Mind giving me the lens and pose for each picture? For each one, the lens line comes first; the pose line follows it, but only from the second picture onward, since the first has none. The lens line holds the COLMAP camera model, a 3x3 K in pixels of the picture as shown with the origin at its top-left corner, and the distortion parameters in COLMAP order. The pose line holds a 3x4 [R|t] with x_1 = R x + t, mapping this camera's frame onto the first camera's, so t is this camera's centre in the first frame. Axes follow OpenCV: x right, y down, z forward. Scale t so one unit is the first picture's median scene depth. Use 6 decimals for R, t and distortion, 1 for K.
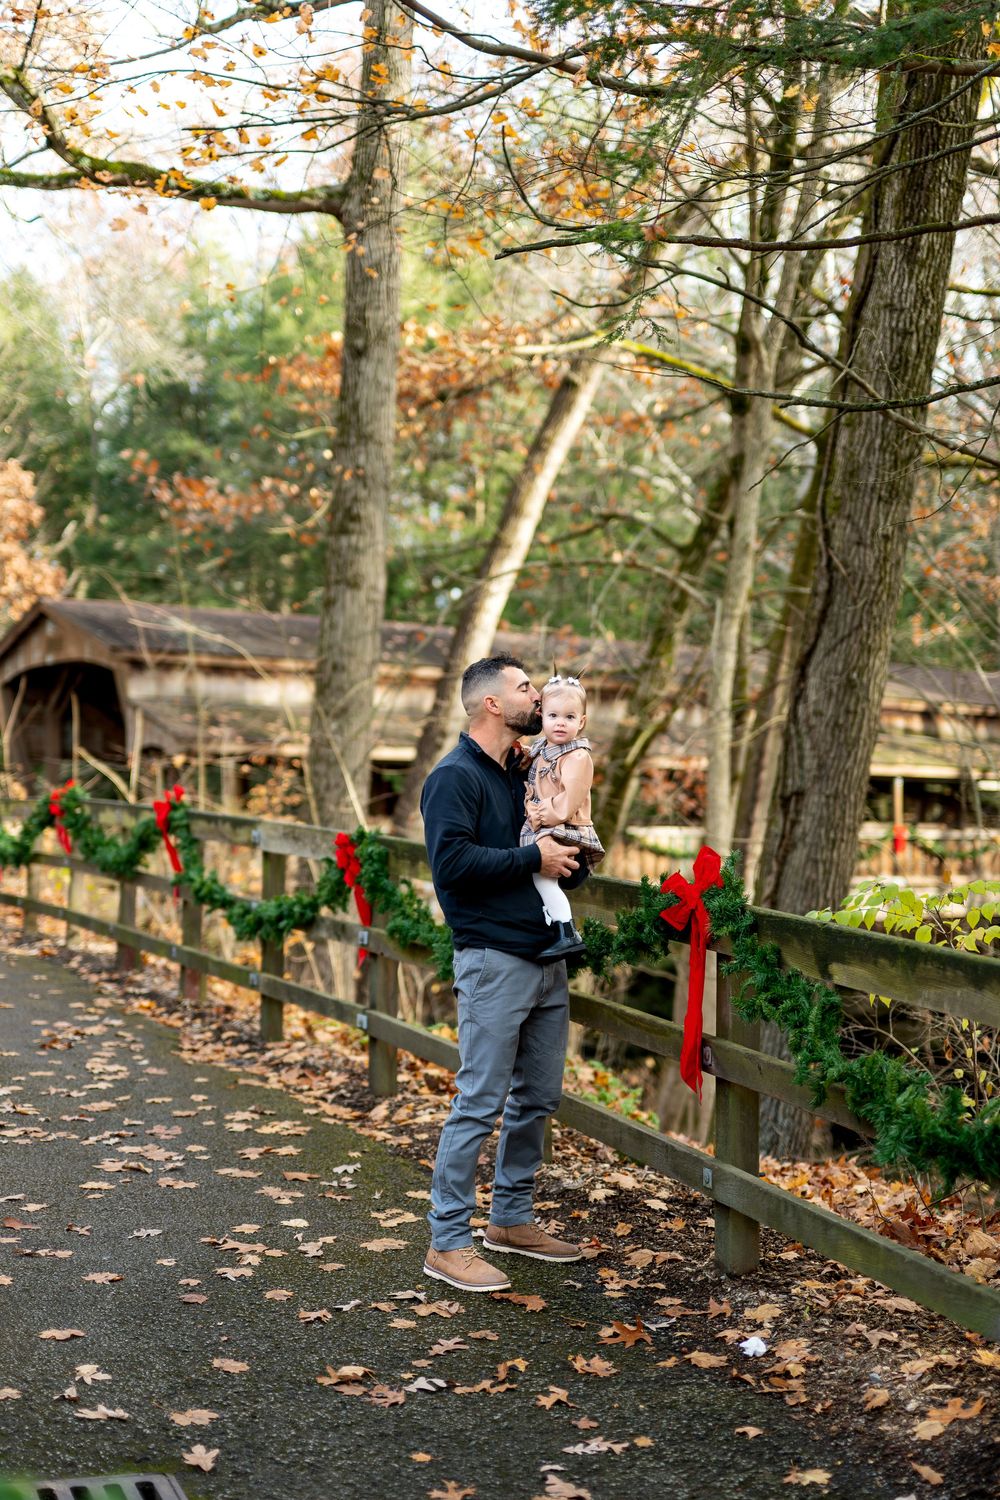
lens RADIAL K [[2124.7, 0, 504.5], [0, 2124.7, 743.9], [0, 0, 1]] dist [-0.006792, 0.027617]
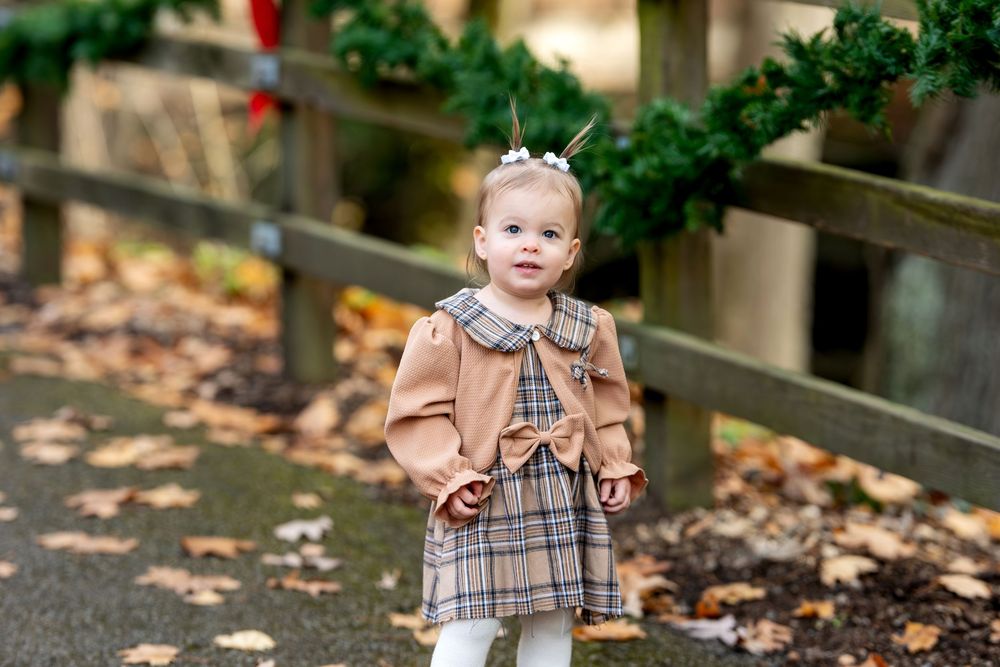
lens RADIAL K [[3852.9, 0, 499.8], [0, 3852.9, 336.1], [0, 0, 1]] dist [0.010392, -0.162206]
pose [[0.997592, -0.019379, 0.066594, -0.063458], [0.009379, 0.989046, 0.147311, 0.017692], [-0.068720, -0.146332, 0.986846, 0.088419]]
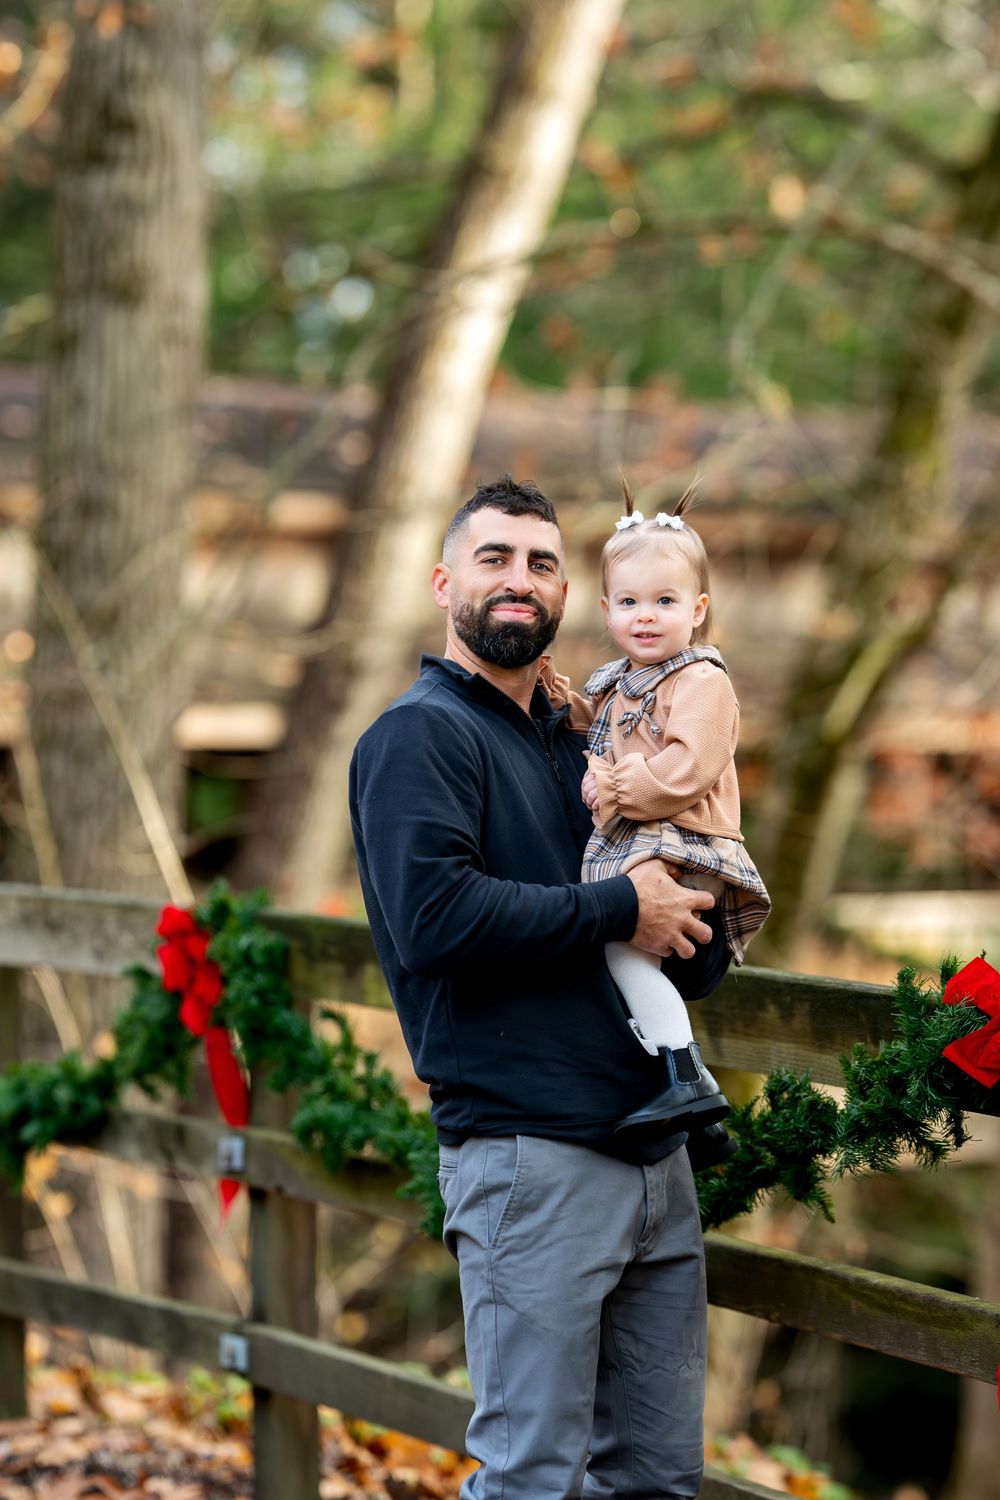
lens RADIAL K [[5779.3, 0, 502.8], [0, 5779.3, 745.9], [0, 0, 1]] dist [0.010392, -0.162206]
pose [[0.999616, -0.027529, 0.003031, -0.012276], [0.027503, 0.999586, 0.008420, 0.002193], [-0.003262, -0.008333, 0.999960, -0.122892]]
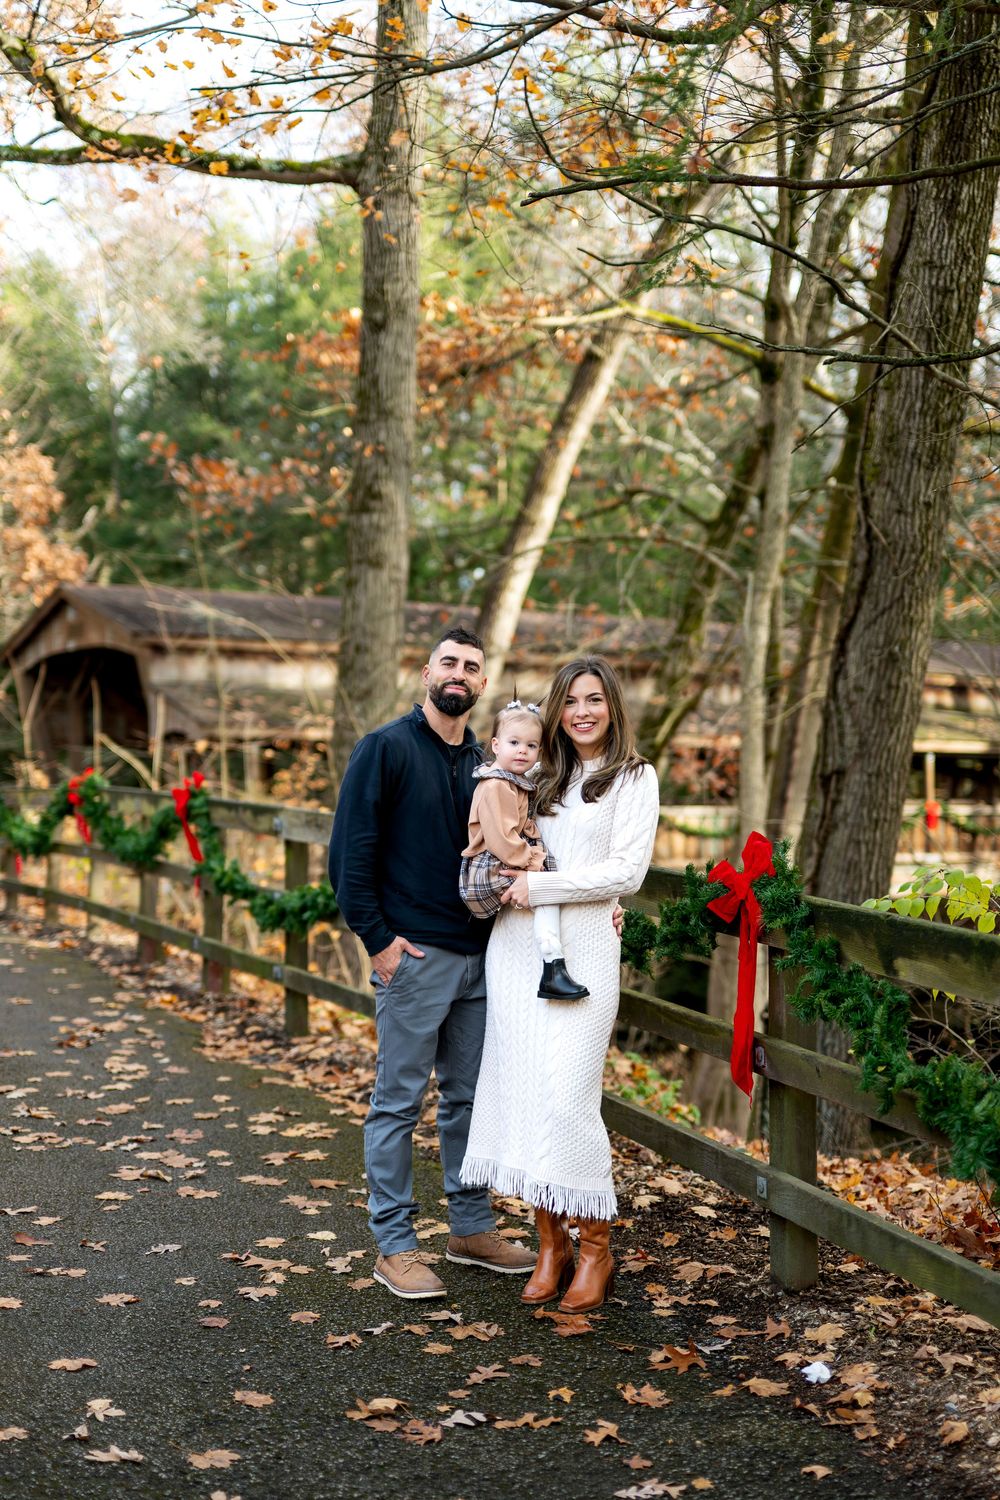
lens RADIAL K [[2122.7, 0, 488.4], [0, 2122.7, 756.1], [0, 0, 1]] dist [-0.004974, 0.016555]
pose [[0.999726, -0.013023, -0.019448, -0.002299], [0.013308, 0.999805, 0.014617, -0.000196], [0.019254, -0.014872, 0.999704, 0.039987]]
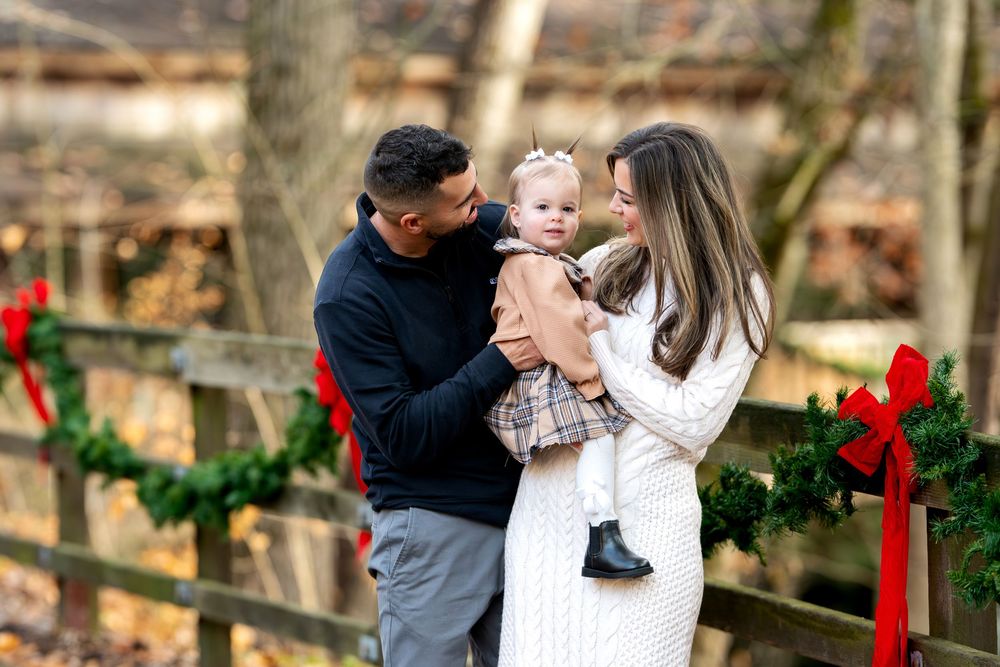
lens RADIAL K [[3848.3, 0, 498.7], [0, 3848.3, 331.4], [0, 0, 1]] dist [0.023587, -0.149507]
pose [[0.999263, -0.034356, -0.017137, -0.005524], [0.034972, 0.998699, 0.037099, -0.002533], [0.015841, -0.037671, 0.999165, -0.108109]]
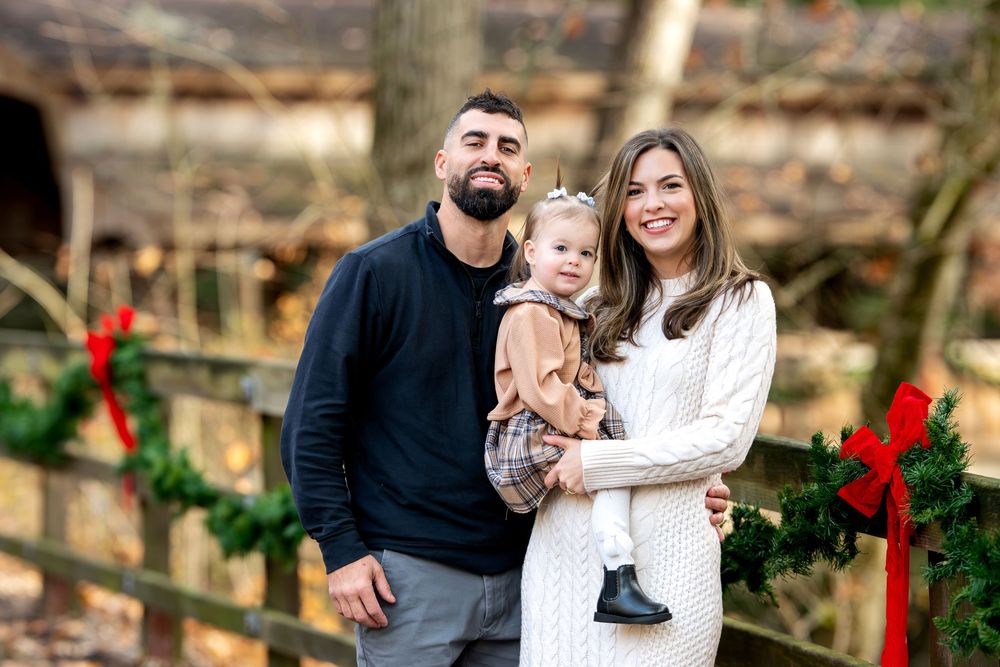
lens RADIAL K [[3852.9, 0, 499.8], [0, 3852.9, 336.1], [0, 0, 1]] dist [0.010392, -0.162206]
pose [[0.996948, -0.034042, -0.070250, 0.033002], [0.036421, 0.998796, 0.032863, -0.004914], [0.069047, -0.035321, 0.996988, -0.092459]]
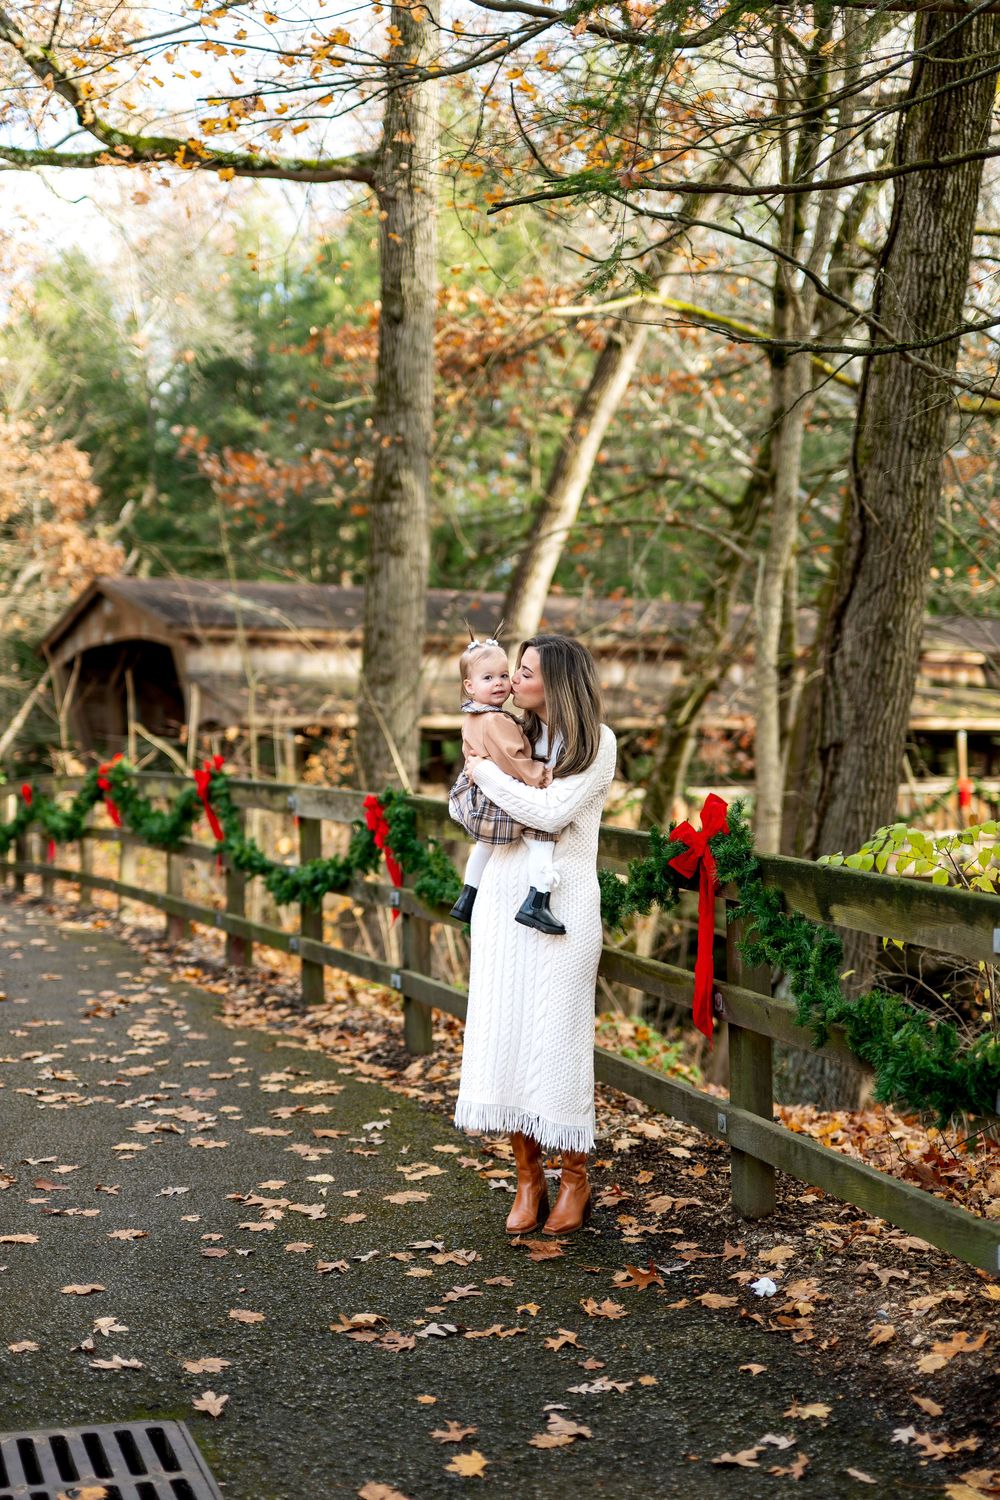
lens RADIAL K [[2124.9, 0, 502.8], [0, 2124.9, 754.2], [0, 0, 1]] dist [-0.003853, 0.012464]
pose [[0.998993, -0.029006, -0.034229, 0.018467], [0.029680, 0.999372, 0.019344, 0.004261], [0.033647, -0.020340, 0.999227, -0.002929]]
